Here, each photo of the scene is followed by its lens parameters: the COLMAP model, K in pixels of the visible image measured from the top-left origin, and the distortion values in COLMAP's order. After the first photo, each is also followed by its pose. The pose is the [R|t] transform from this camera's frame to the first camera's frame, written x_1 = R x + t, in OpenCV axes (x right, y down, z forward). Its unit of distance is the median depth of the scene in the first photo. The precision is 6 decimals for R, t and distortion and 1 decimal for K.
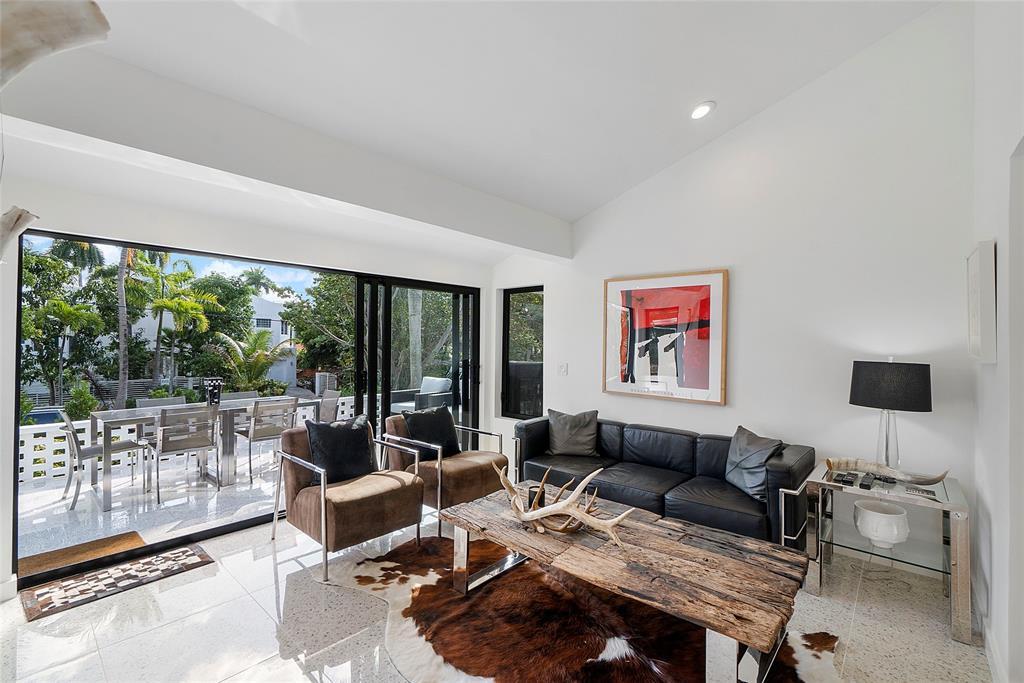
lens RADIAL K [[451.7, 0, 512.0], [0, 451.7, 341.5], [0, 0, 1]] dist [-0.009802, 0.000114]
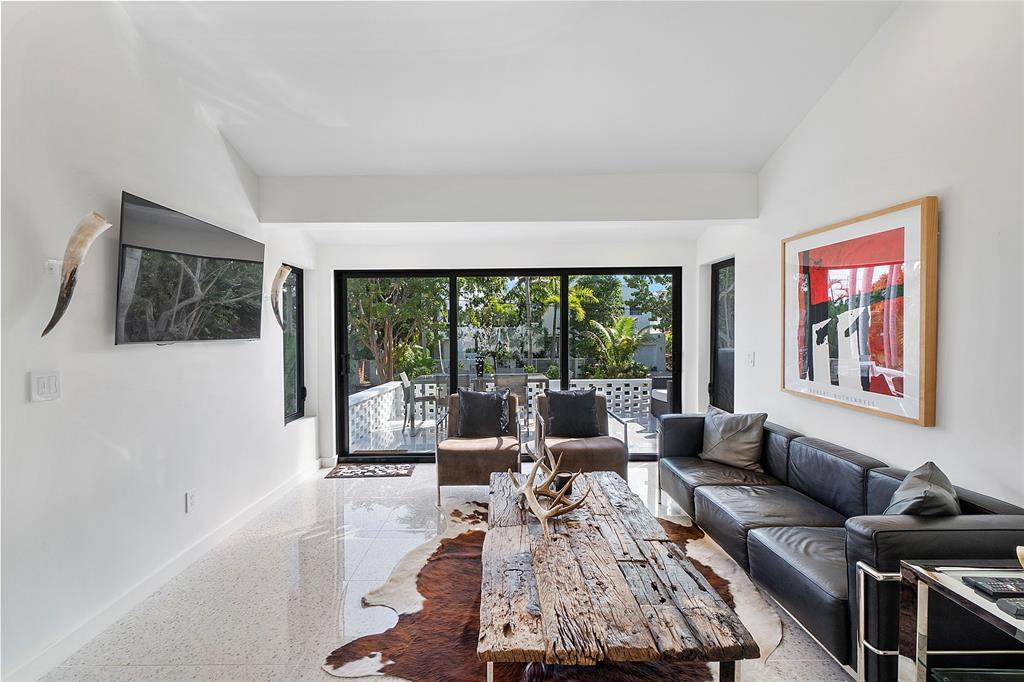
lens RADIAL K [[451.4, 0, 491.5], [0, 451.4, 333.6], [0, 0, 1]] dist [-0.007578, 0.000468]
pose [[0.659956, -0.005794, -0.751282, 0.490519], [0.016569, 0.999839, 0.006844, 0.004820], [0.751122, -0.016965, 0.659946, 0.158883]]
